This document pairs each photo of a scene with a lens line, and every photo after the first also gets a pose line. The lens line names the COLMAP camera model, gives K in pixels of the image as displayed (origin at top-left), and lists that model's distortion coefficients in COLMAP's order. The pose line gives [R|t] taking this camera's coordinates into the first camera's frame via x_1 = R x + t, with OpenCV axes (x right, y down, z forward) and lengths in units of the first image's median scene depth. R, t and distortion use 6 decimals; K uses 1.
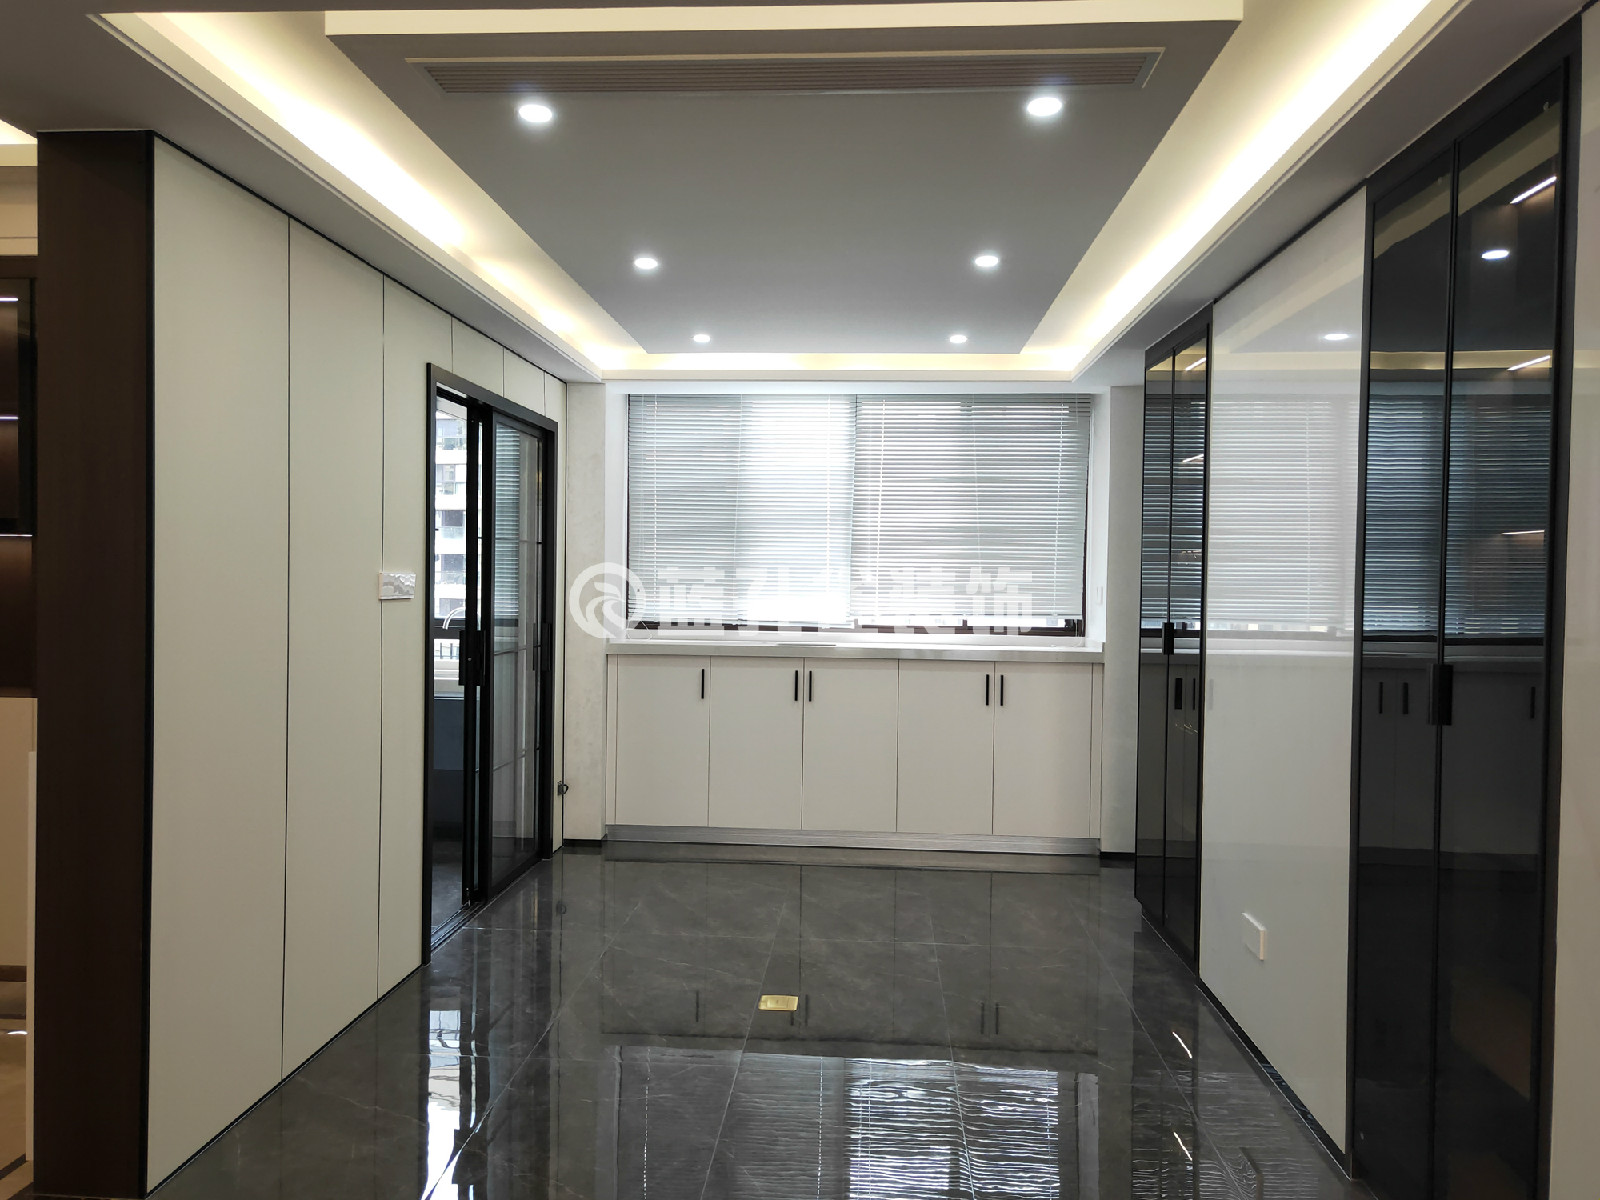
lens RADIAL K [[1215.9, 0, 794.2], [0, 1215.9, 584.2], [0, 0, 1]] dist [0.038663, -0.011937]
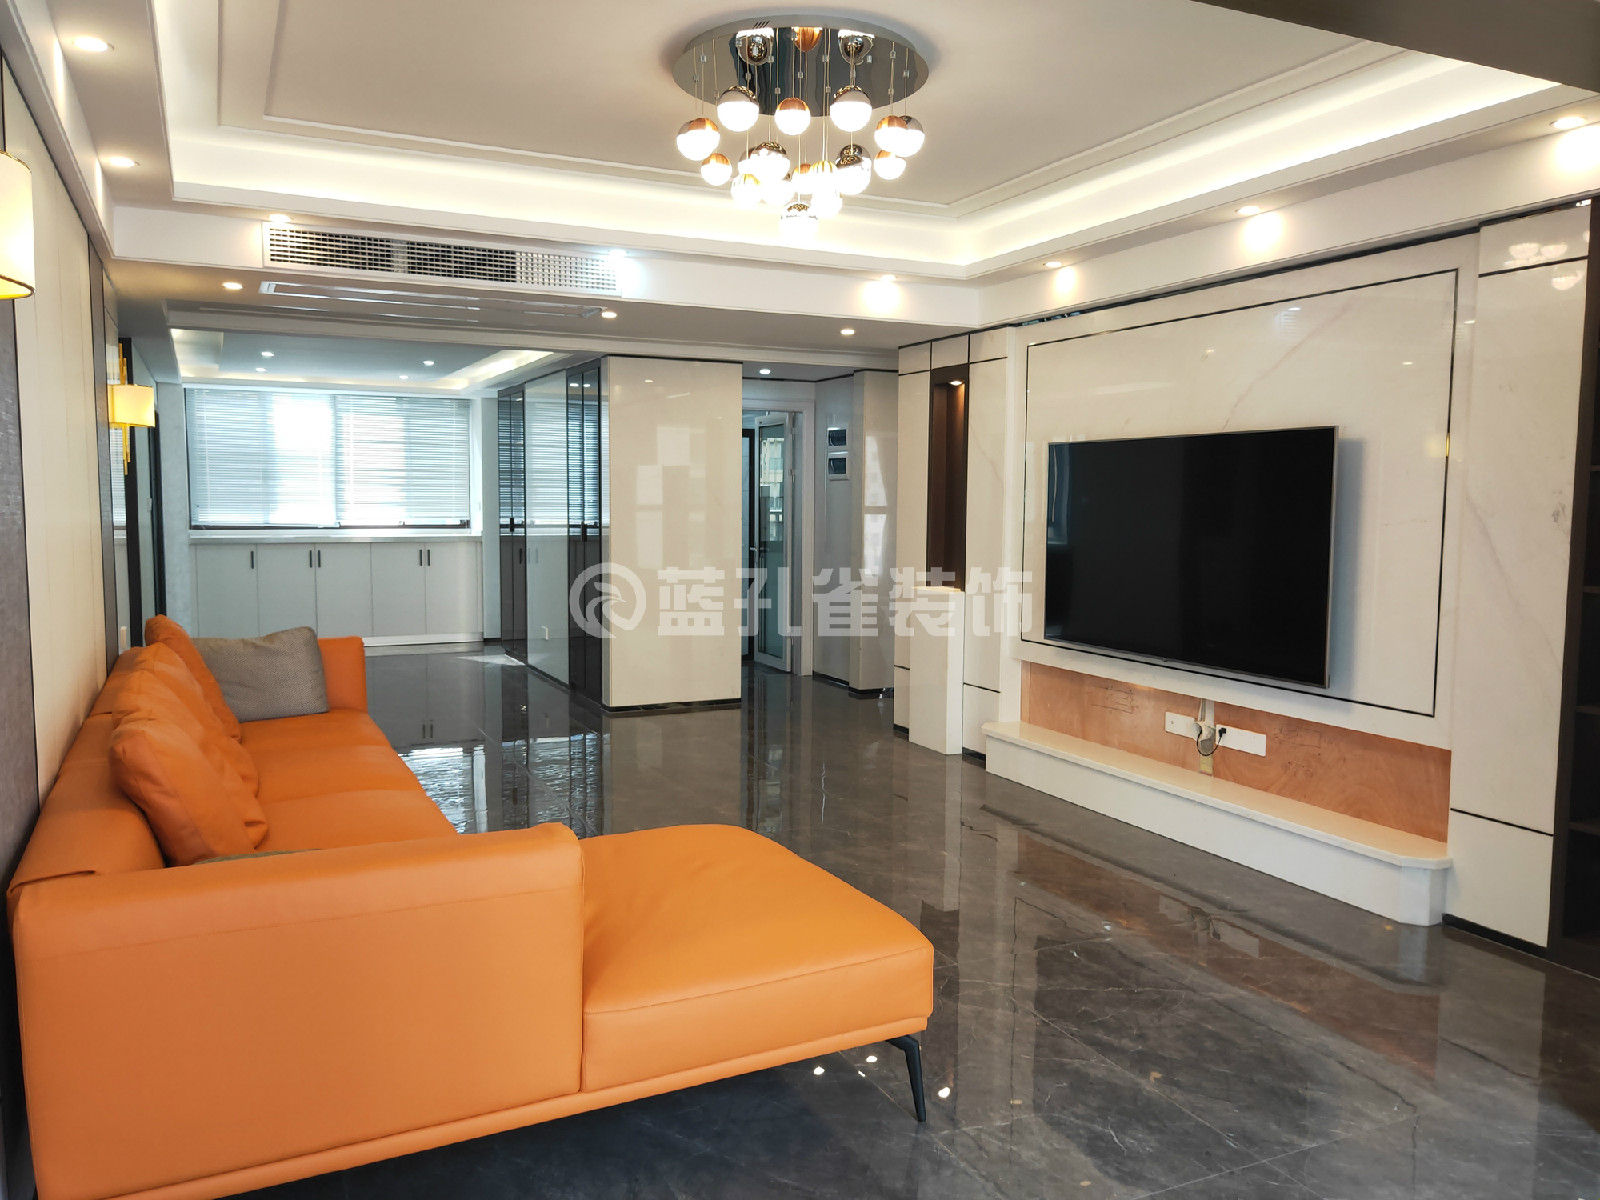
lens RADIAL K [[1215.9, 0, 815.8], [0, 1215.9, 589.5], [0, 0, 1]] dist [0.038663, -0.011937]
pose [[0.871367, -0.047309, 0.488346, -0.239031], [0.010057, 0.996853, 0.078627, -0.007499], [-0.490529, -0.063602, 0.869101, -0.978733]]
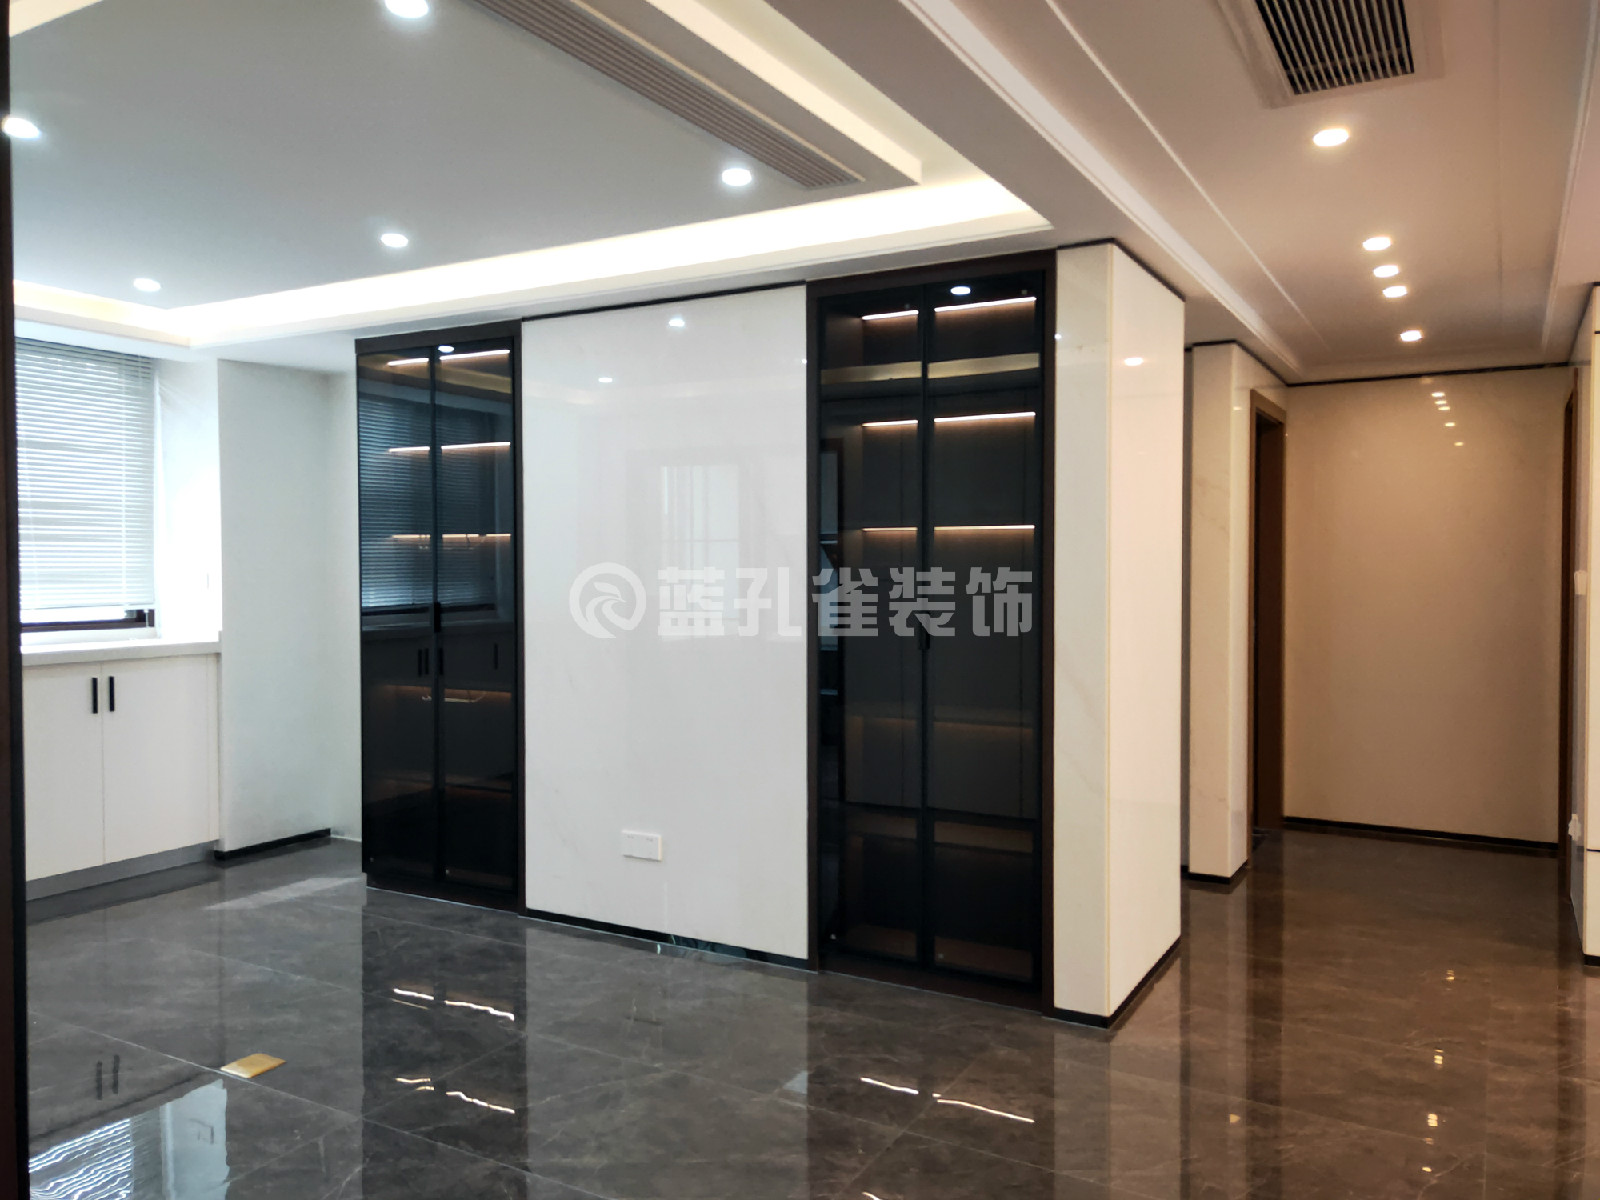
lens RADIAL K [[1215.9, 0, 795.0], [0, 1215.9, 590.9], [0, 0, 1]] dist [0.038663, -0.011937]
pose [[0.451639, -0.033477, 0.891573, -0.361516], [0.013381, 0.999438, 0.030749, -0.005493], [-0.892101, -0.001958, 0.451833, 0.166879]]
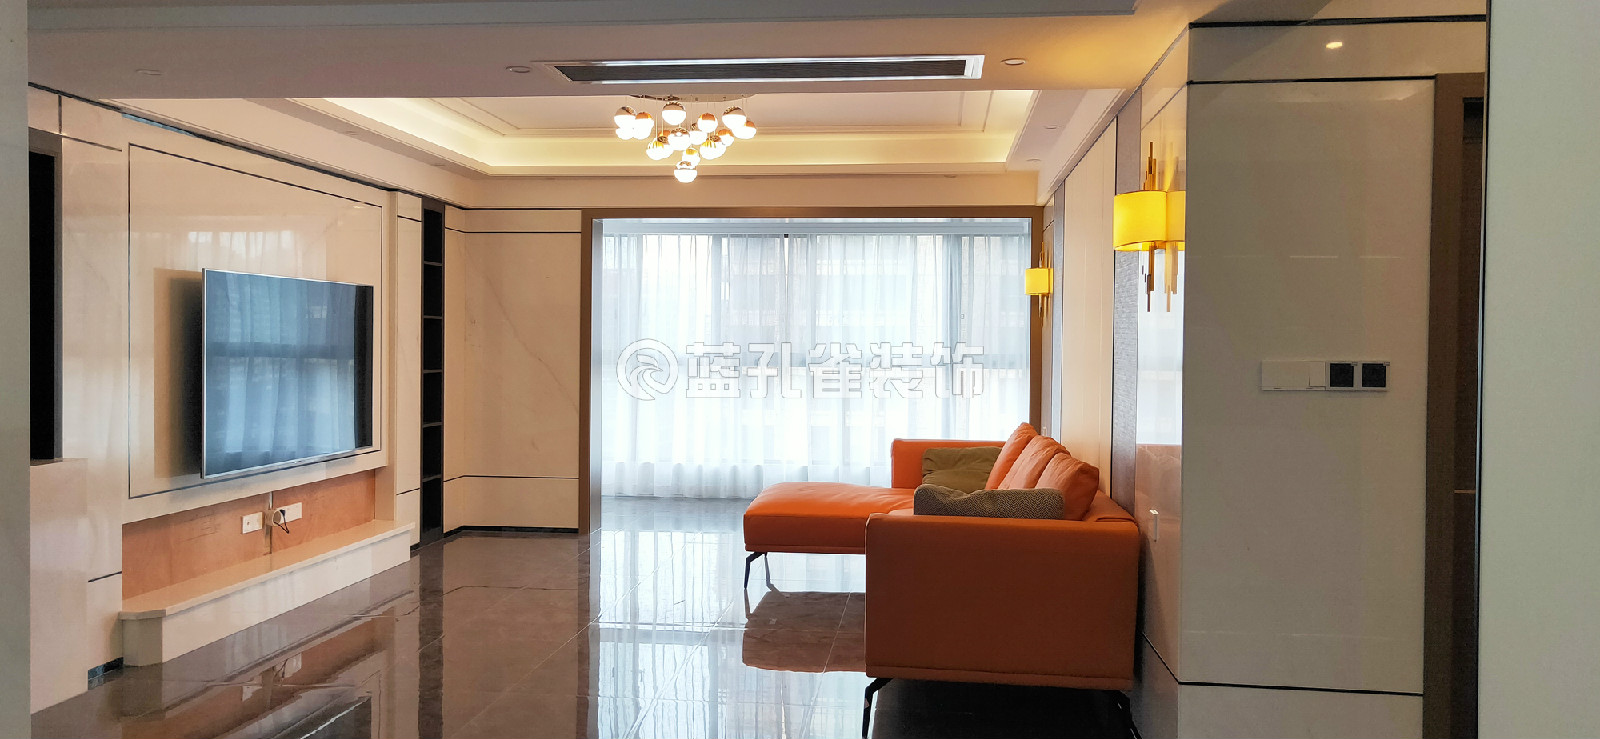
lens RADIAL K [[1226.7, 0, 799.5], [0, 1226.7, 365.1], [0, 0, 1]] dist [0.002570, 0.000939]
pose [[-0.998357, -0.025869, 0.051128, -0.077434], [-0.024488, 0.999323, 0.027455, -0.009583], [-0.051804, 0.026158, -0.998315, 0.797822]]
